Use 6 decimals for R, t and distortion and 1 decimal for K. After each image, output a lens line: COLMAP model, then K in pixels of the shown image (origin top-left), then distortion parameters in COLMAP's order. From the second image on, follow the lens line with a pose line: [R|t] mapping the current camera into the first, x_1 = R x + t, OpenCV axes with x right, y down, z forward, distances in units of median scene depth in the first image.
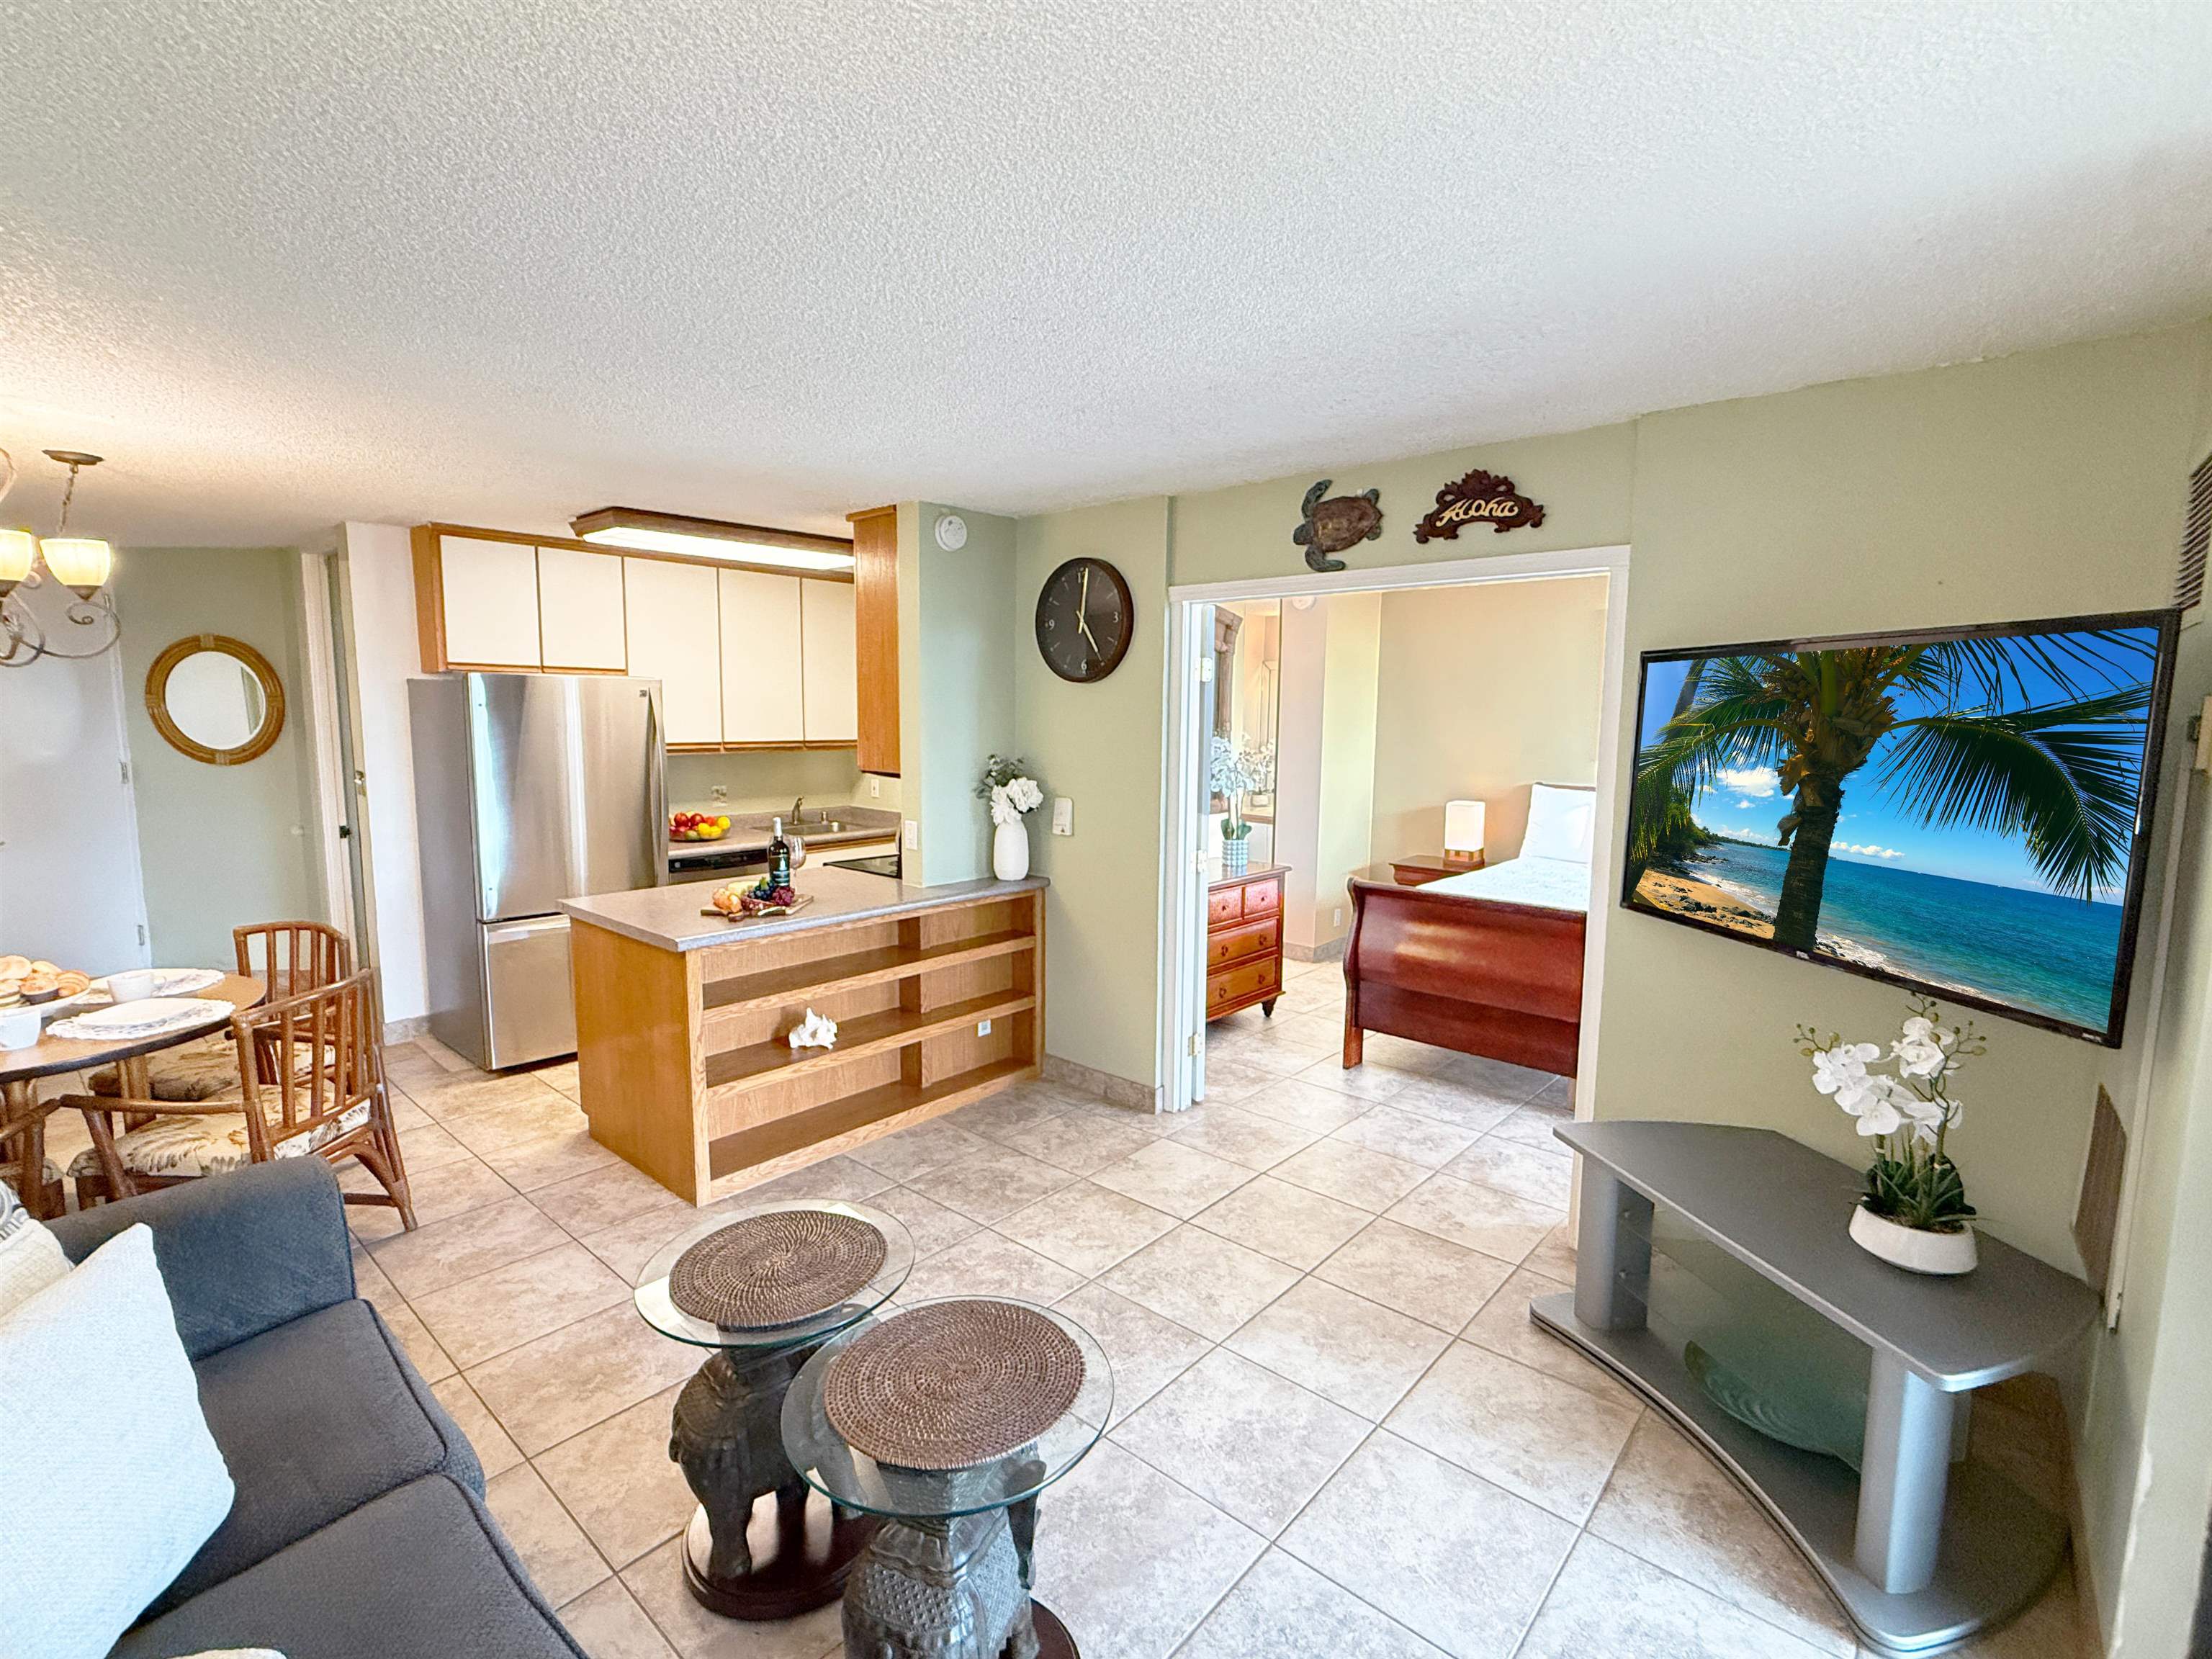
lens RADIAL K [[1013.5, 0, 1093.3], [0, 1013.5, 833.2], [0, 0, 1]] dist [-0.002389, 0.000210]
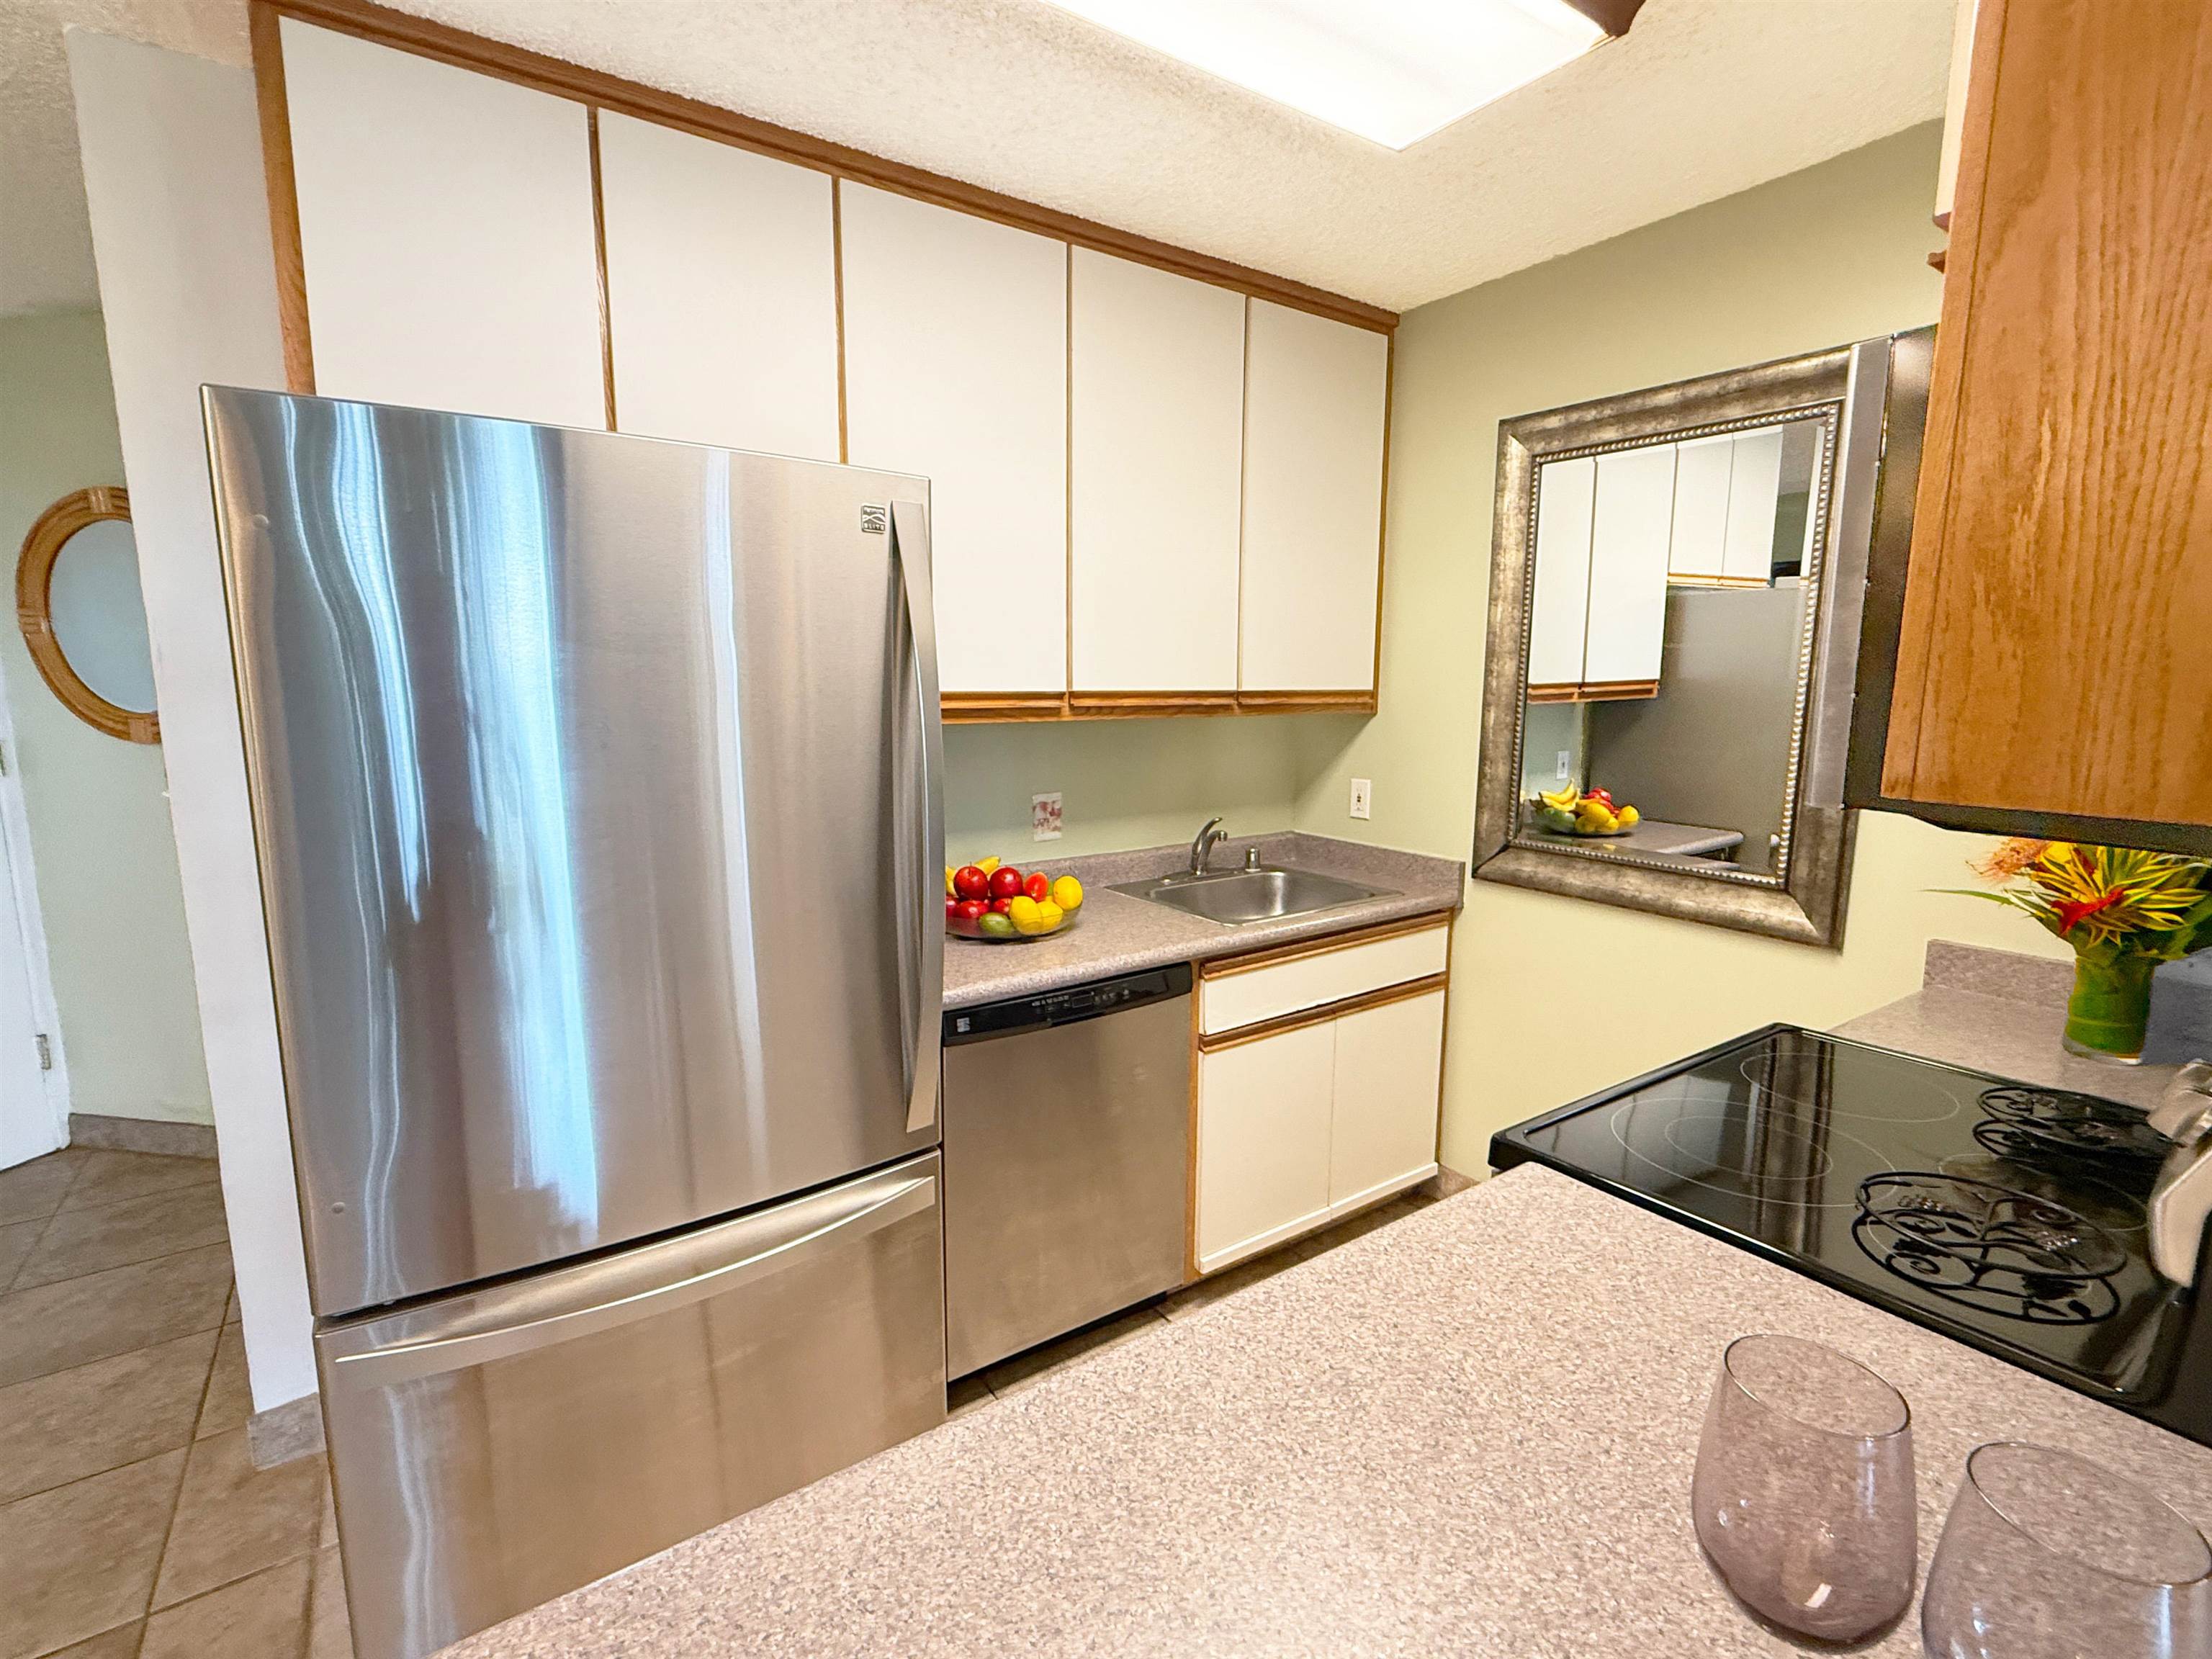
lens RADIAL K [[1013.5, 0, 1107.1], [0, 1013.5, 836.2], [0, 0, 1]] dist [-0.002389, 0.000210]
pose [[0.974256, 0.025495, -0.223999, -0.258053], [-0.018228, 0.999240, 0.034450, -0.046732], [0.224707, -0.029480, 0.973980, 0.605584]]
